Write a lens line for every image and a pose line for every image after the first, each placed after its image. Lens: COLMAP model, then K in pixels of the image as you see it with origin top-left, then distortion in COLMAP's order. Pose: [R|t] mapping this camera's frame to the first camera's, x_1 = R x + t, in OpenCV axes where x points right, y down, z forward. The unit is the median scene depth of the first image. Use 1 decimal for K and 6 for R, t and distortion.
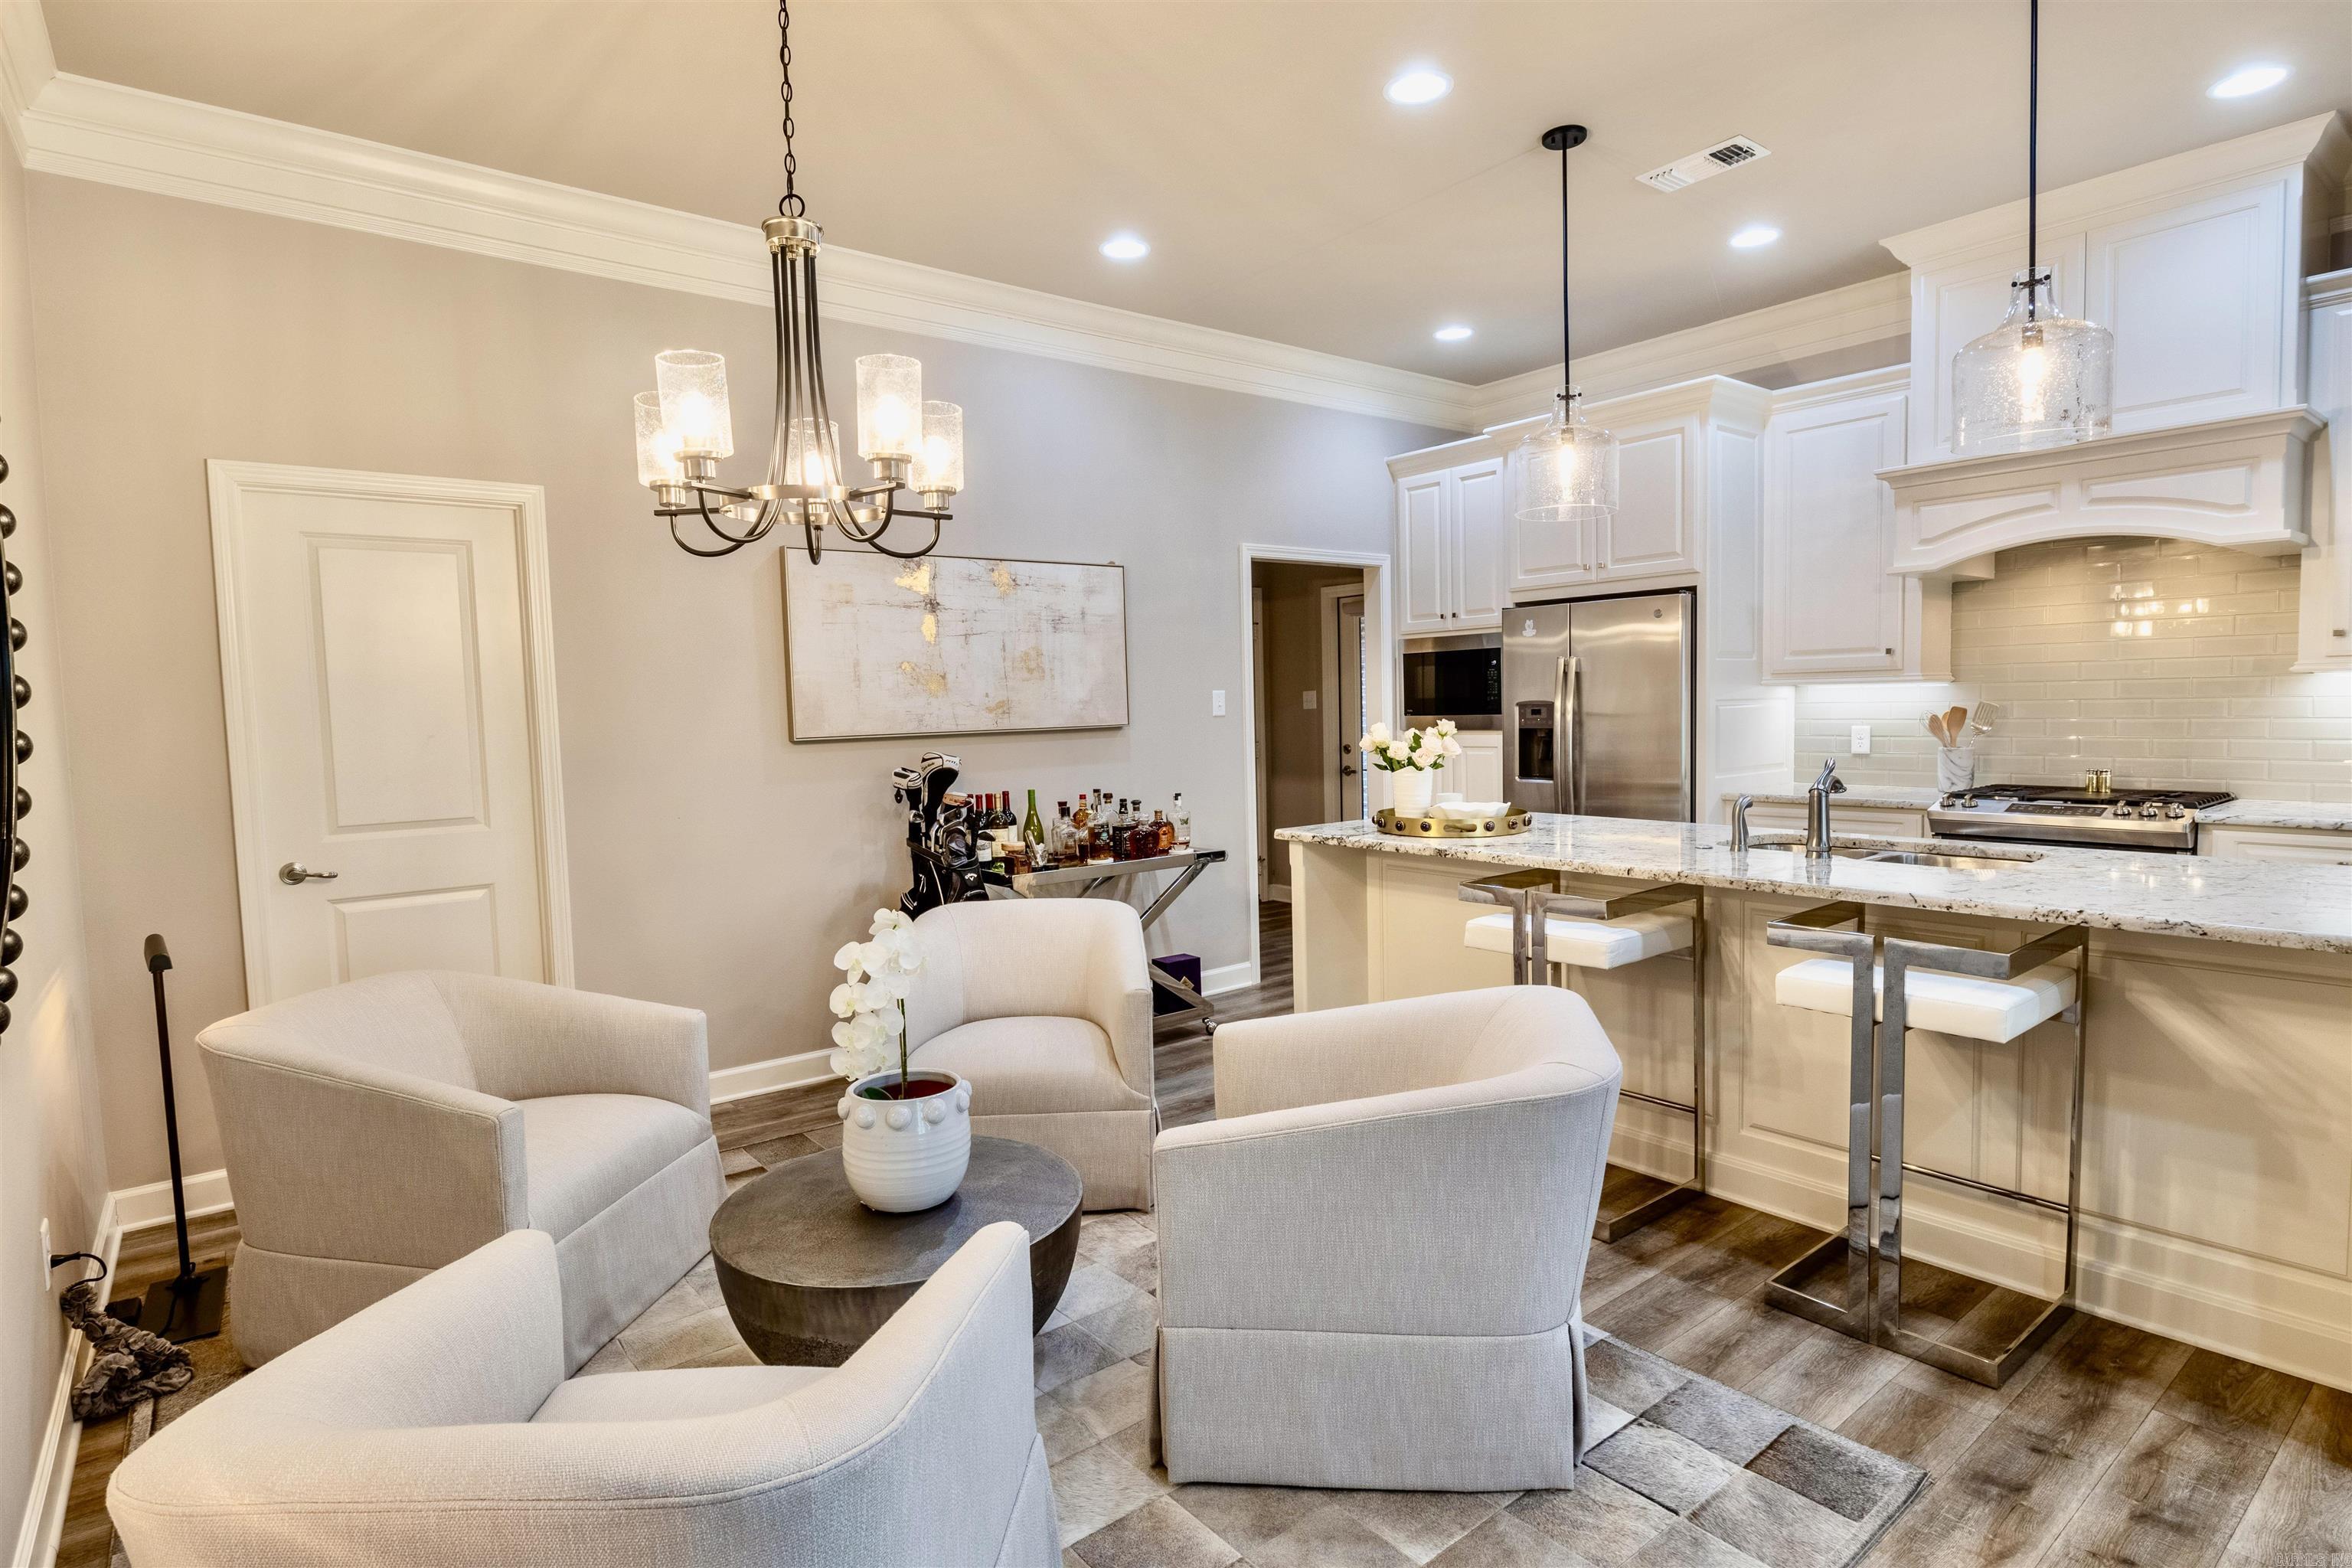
lens RADIAL K [[1216.8, 0, 1184.0], [0, 1216.8, 782.0], [0, 0, 1]] dist [-0.001858, 0.000344]
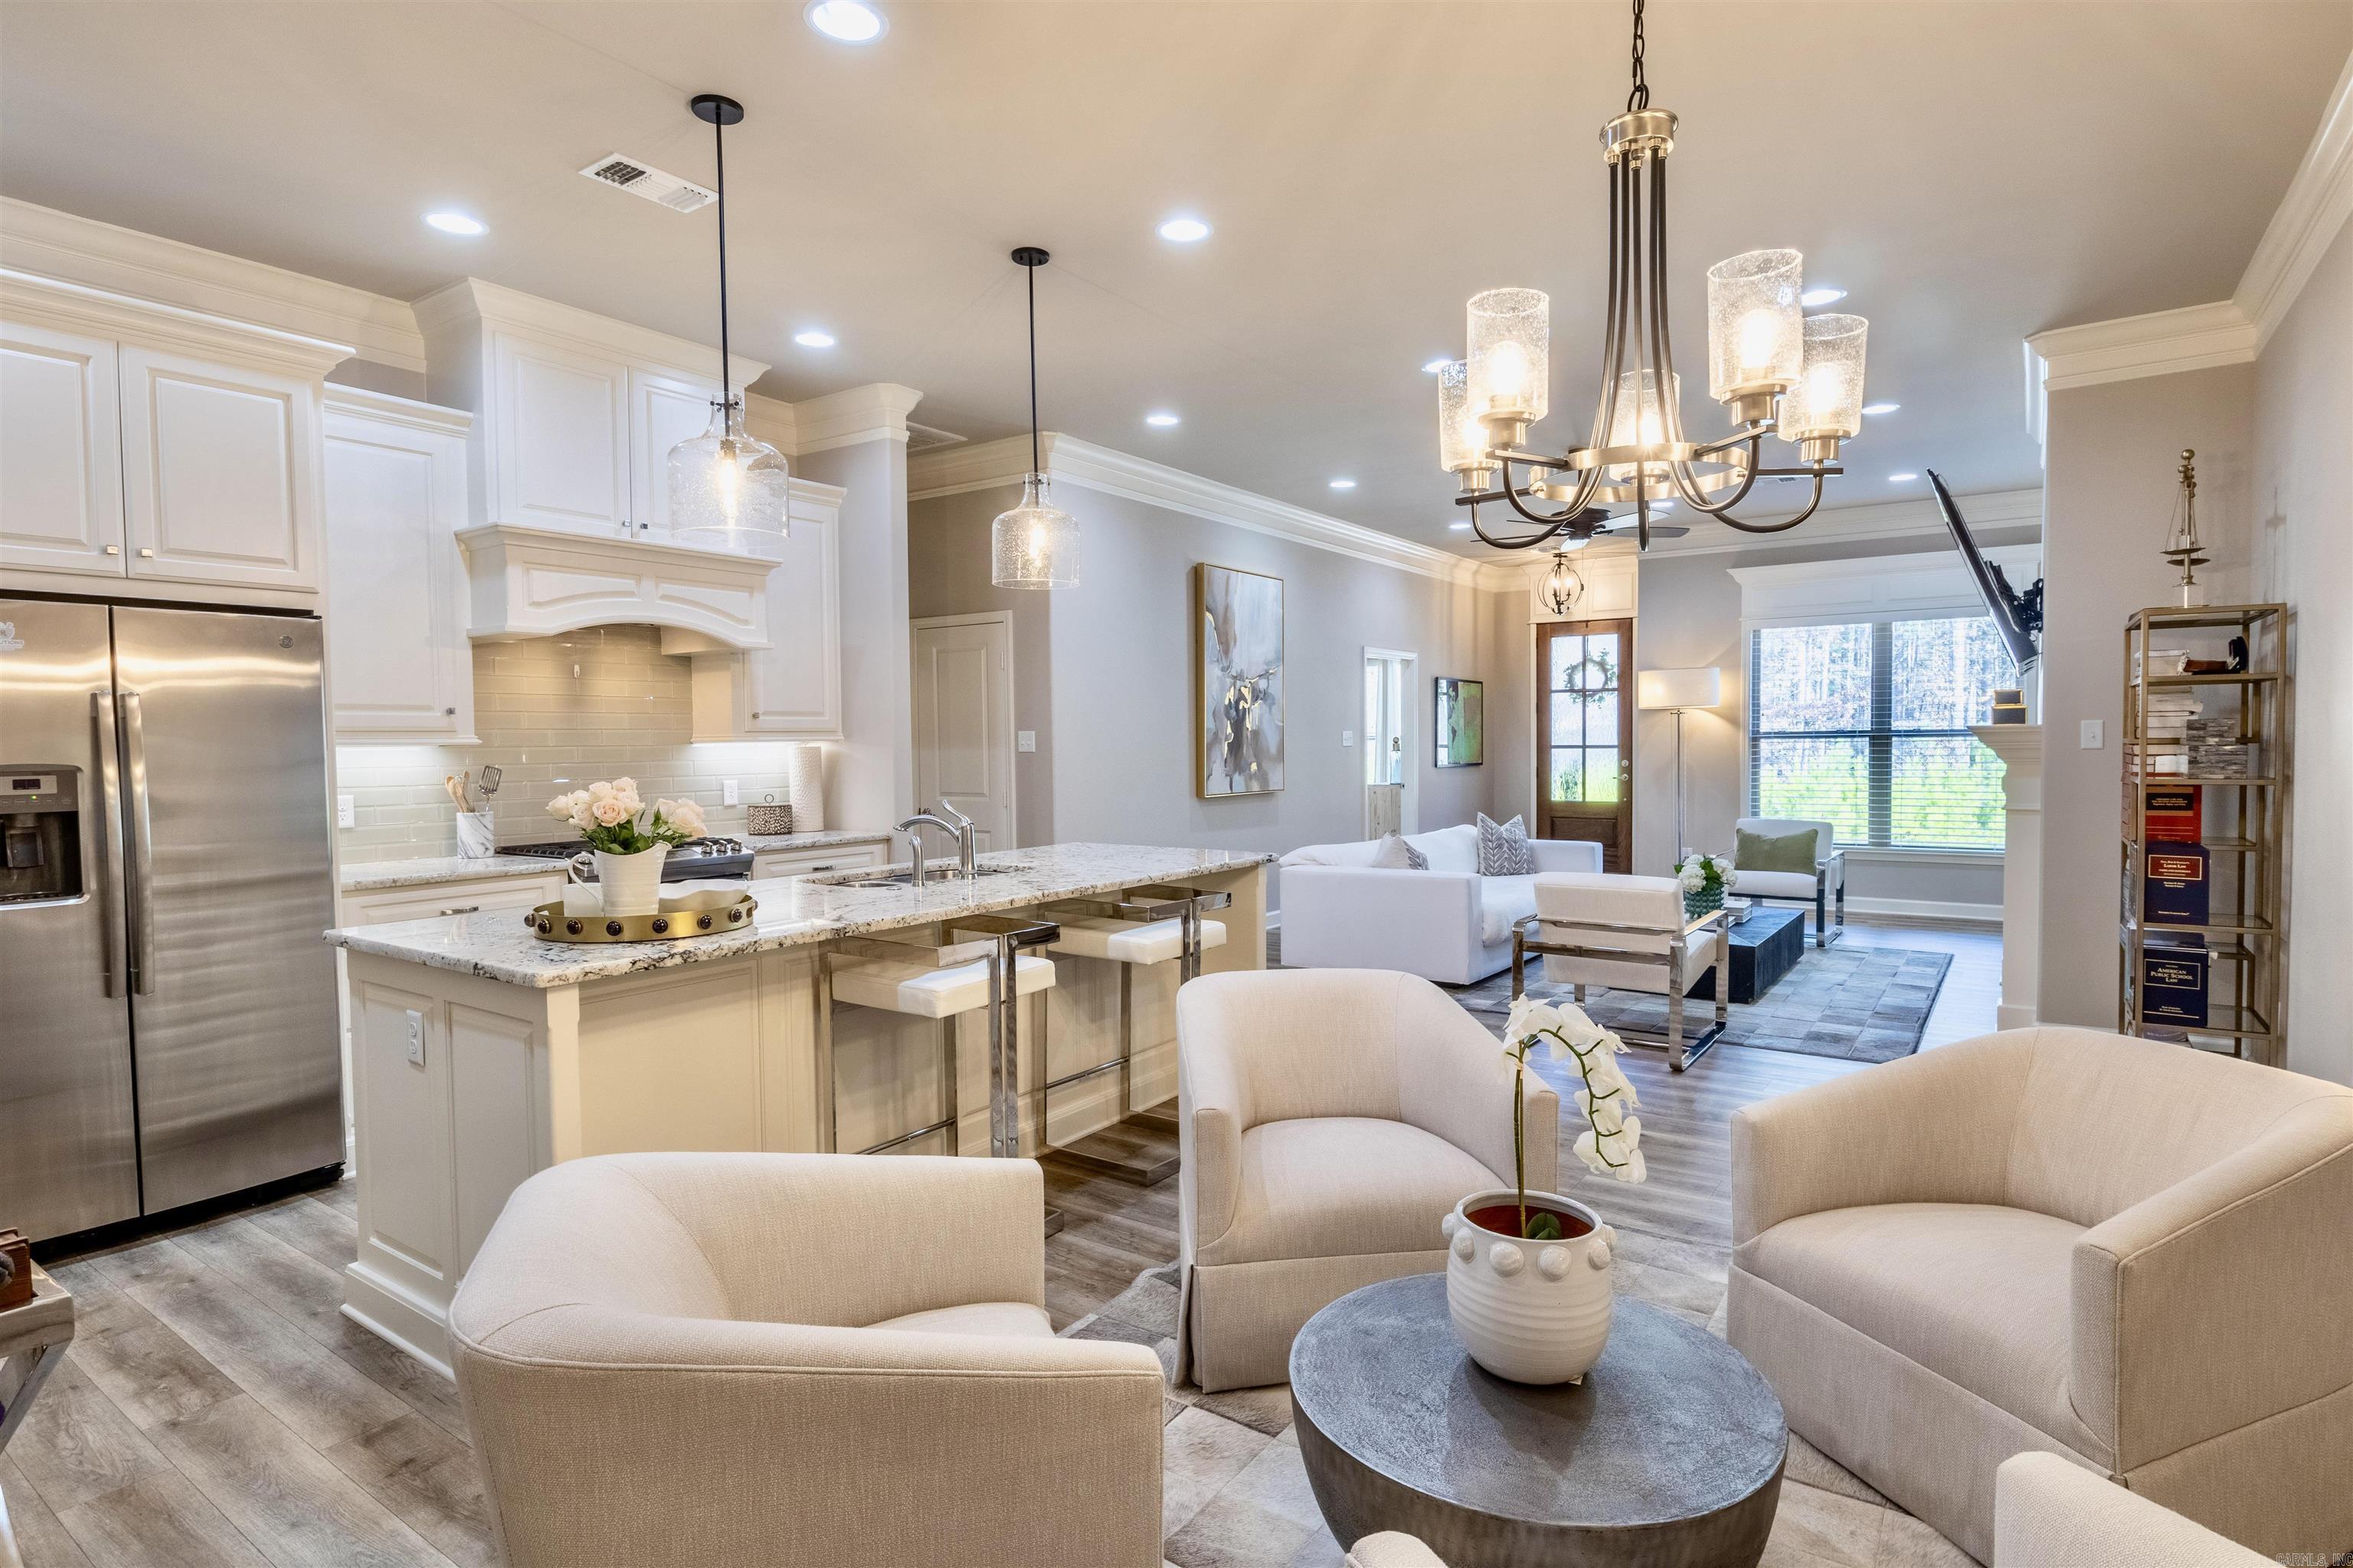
lens RADIAL K [[1217.4, 0, 1184.5], [0, 1217.4, 782.0], [0, 0, 1]] dist [-0.001858, 0.000344]
pose [[-0.287917, -0.005820, 0.957638, -0.497625], [0.080328, 0.996311, 0.030206, -0.038181], [-0.954280, 0.085622, -0.286387, 0.773145]]
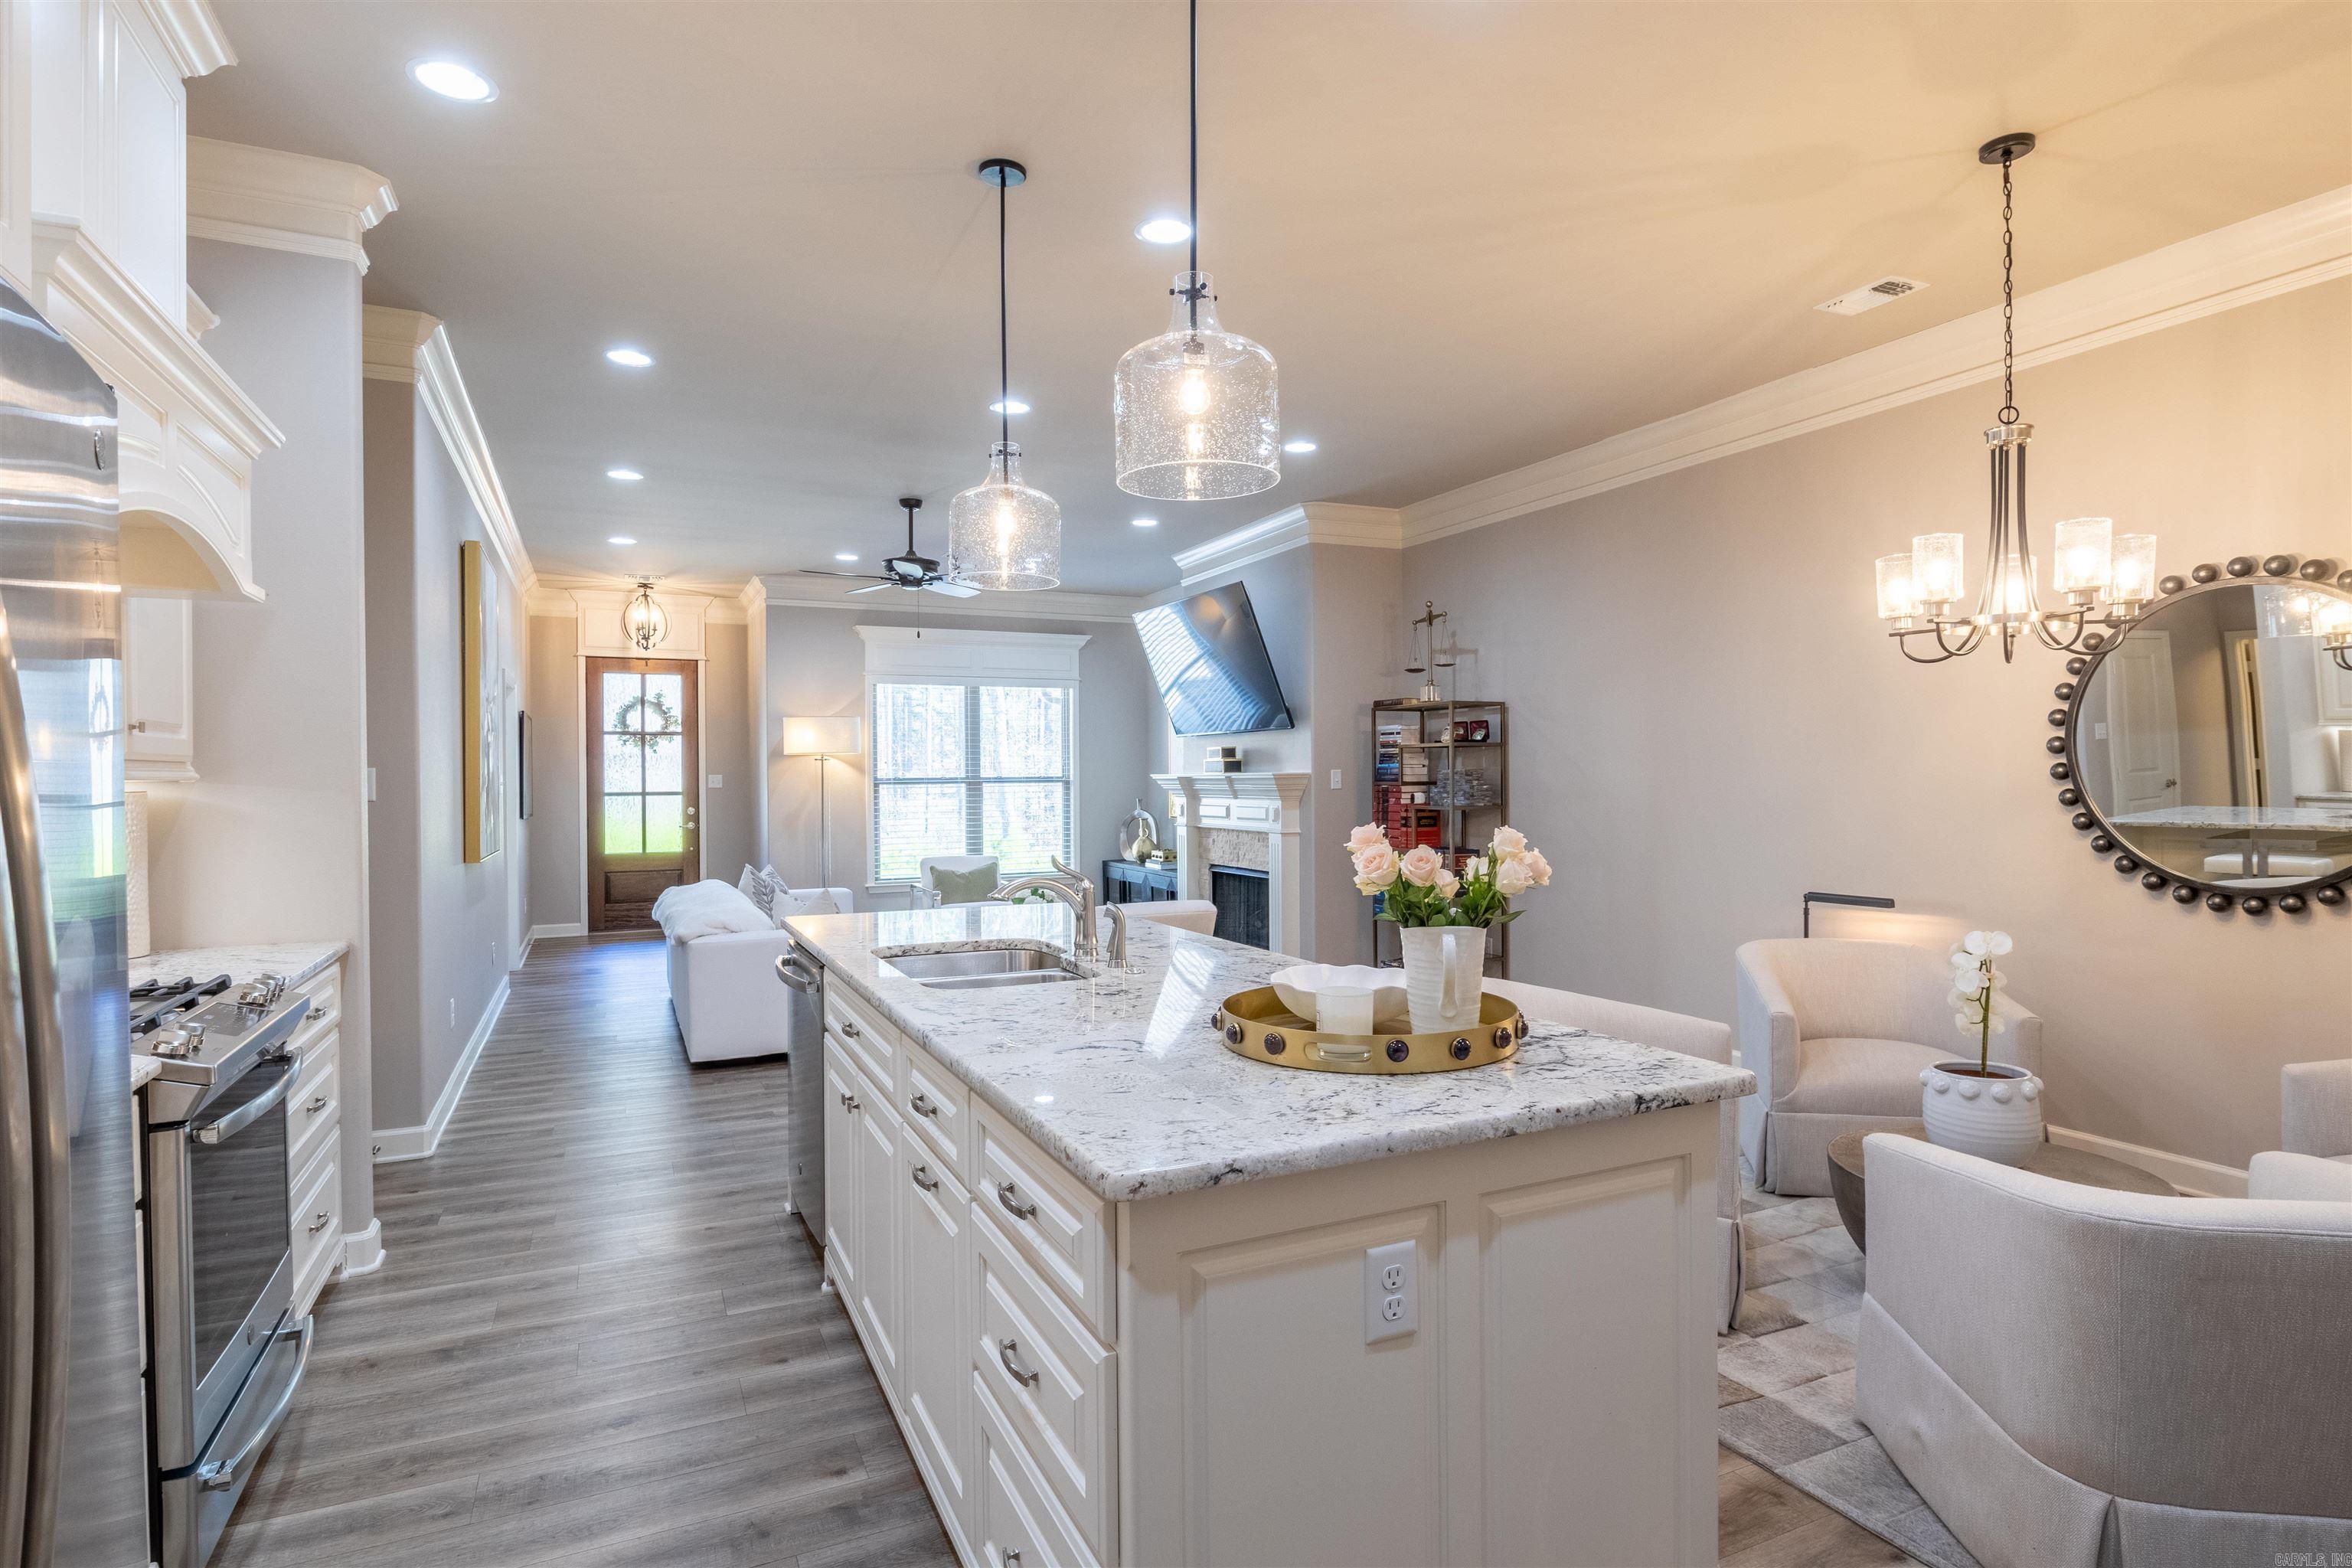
lens RADIAL K [[1216.8, 0, 1184.0], [0, 1216.8, 782.0], [0, 0, 1]] dist [-0.001858, 0.000344]
pose [[-0.973131, 0.030733, 0.228193, 0.141242], [0.046124, 0.996984, 0.062420, -0.088568], [-0.225586, 0.071268, -0.971613, 1.279937]]
